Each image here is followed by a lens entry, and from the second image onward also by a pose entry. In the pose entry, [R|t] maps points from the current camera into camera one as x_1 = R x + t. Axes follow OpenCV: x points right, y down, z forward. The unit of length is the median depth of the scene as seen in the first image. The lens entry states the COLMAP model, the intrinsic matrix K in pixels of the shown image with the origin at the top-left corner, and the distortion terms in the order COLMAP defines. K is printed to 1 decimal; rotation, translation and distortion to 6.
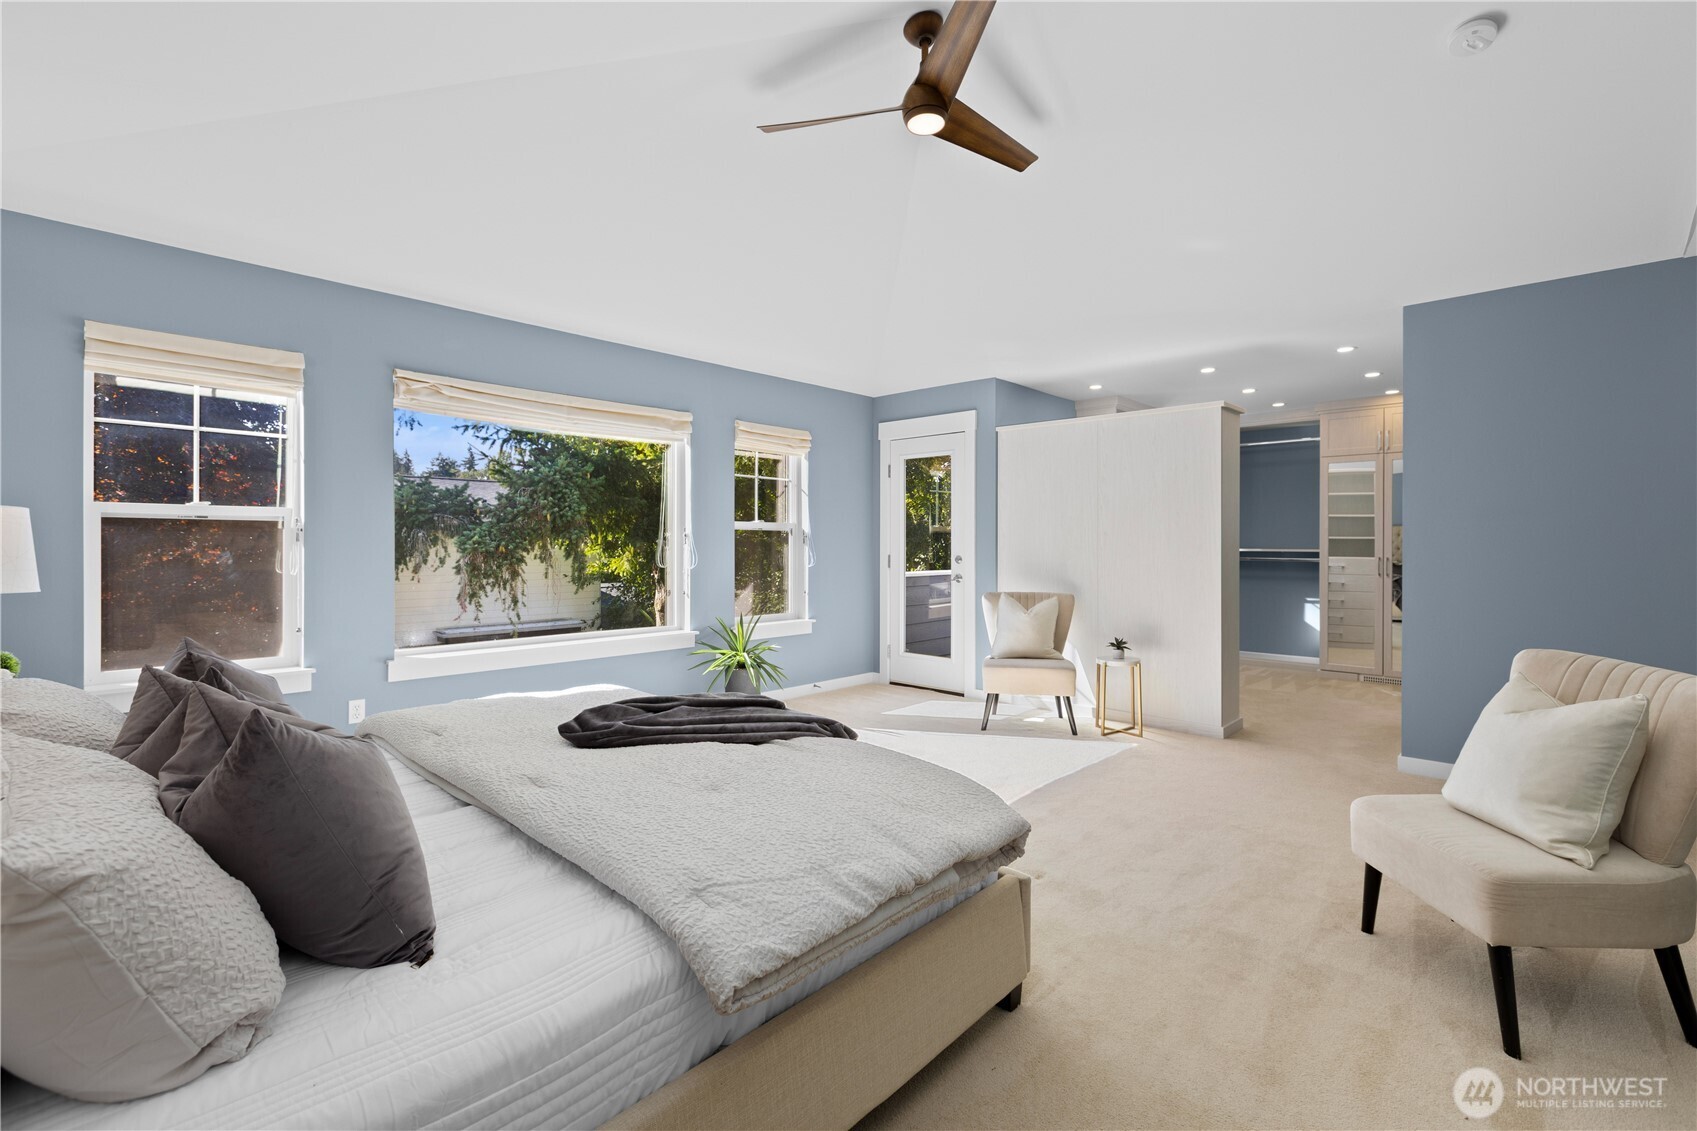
lens RADIAL K [[767.7, 0, 843.4], [0, 767.7, 547.2], [0, 0, 1]] dist [-0.001075, -0.000203]
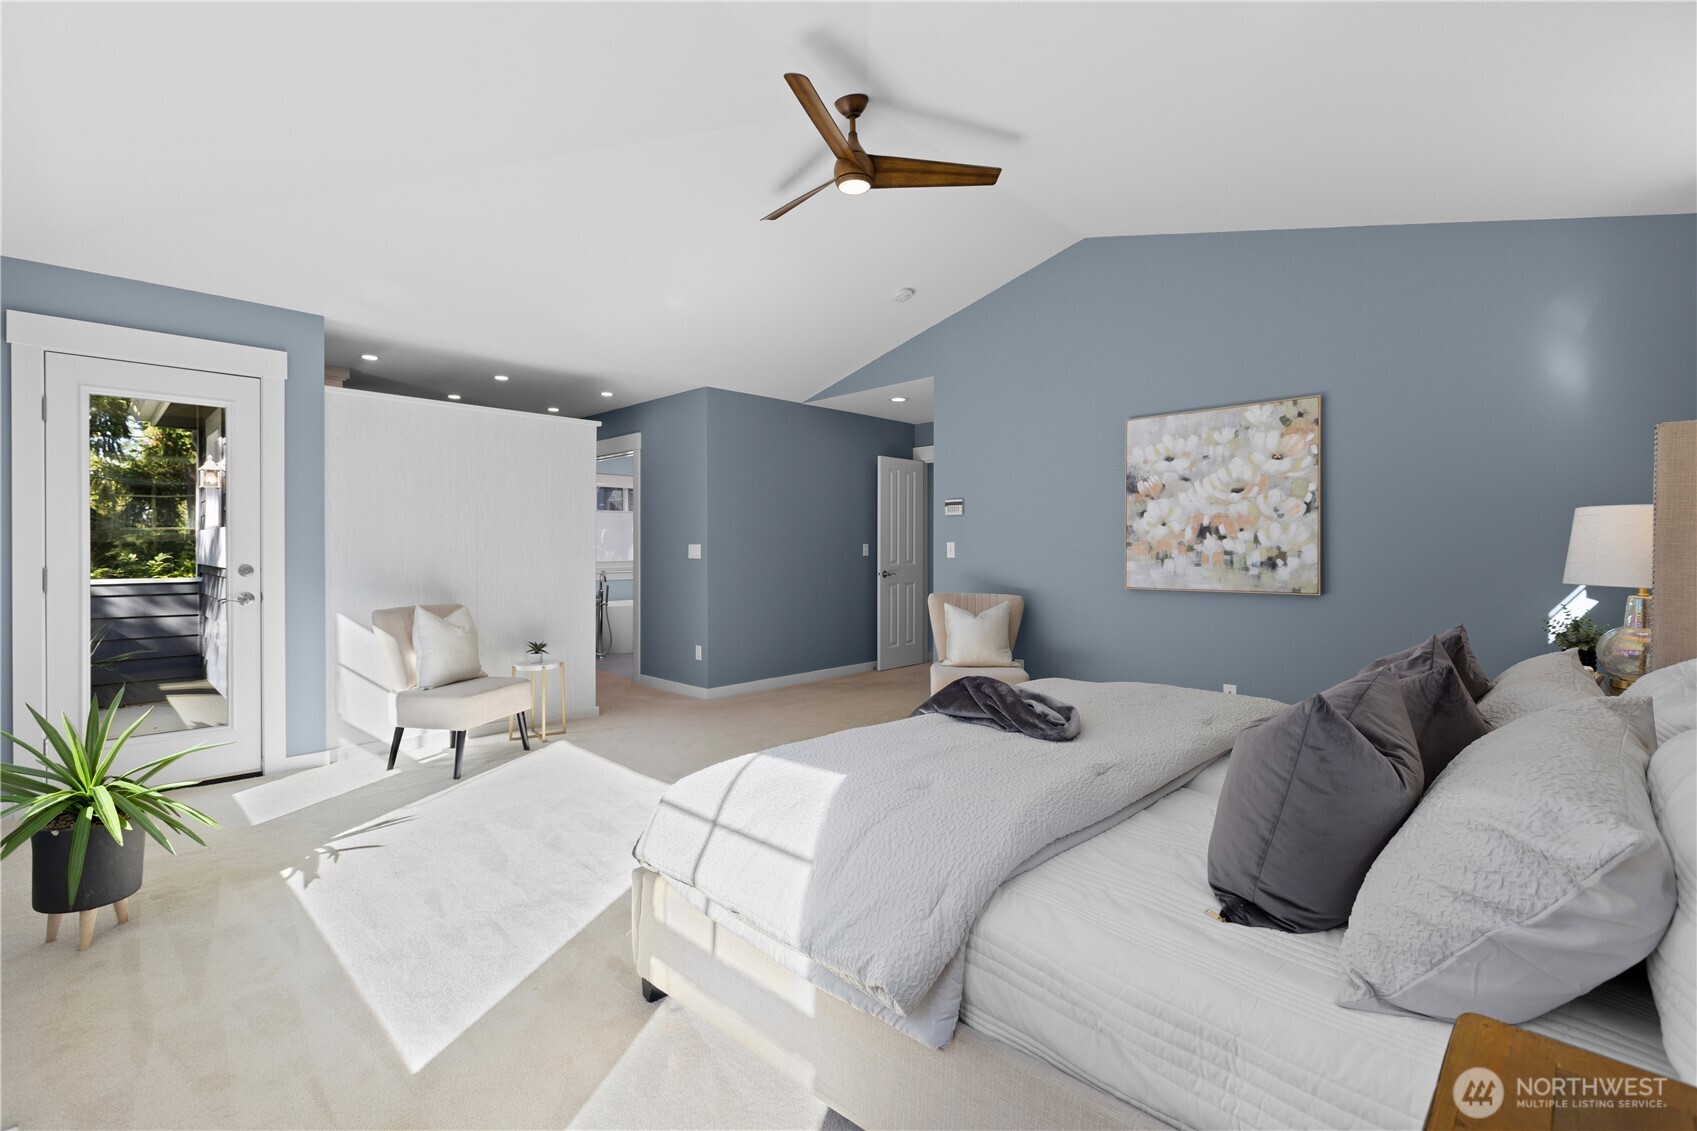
lens RADIAL K [[767.7, 0, 843.4], [0, 767.7, 547.2], [0, 0, 1]] dist [-0.001075, -0.000203]
pose [[0.010003, -0.004819, 0.999938, -0.513184], [0.002858, 0.999984, 0.004791, -0.005248], [-0.999946, 0.002810, 0.010016, 0.488318]]
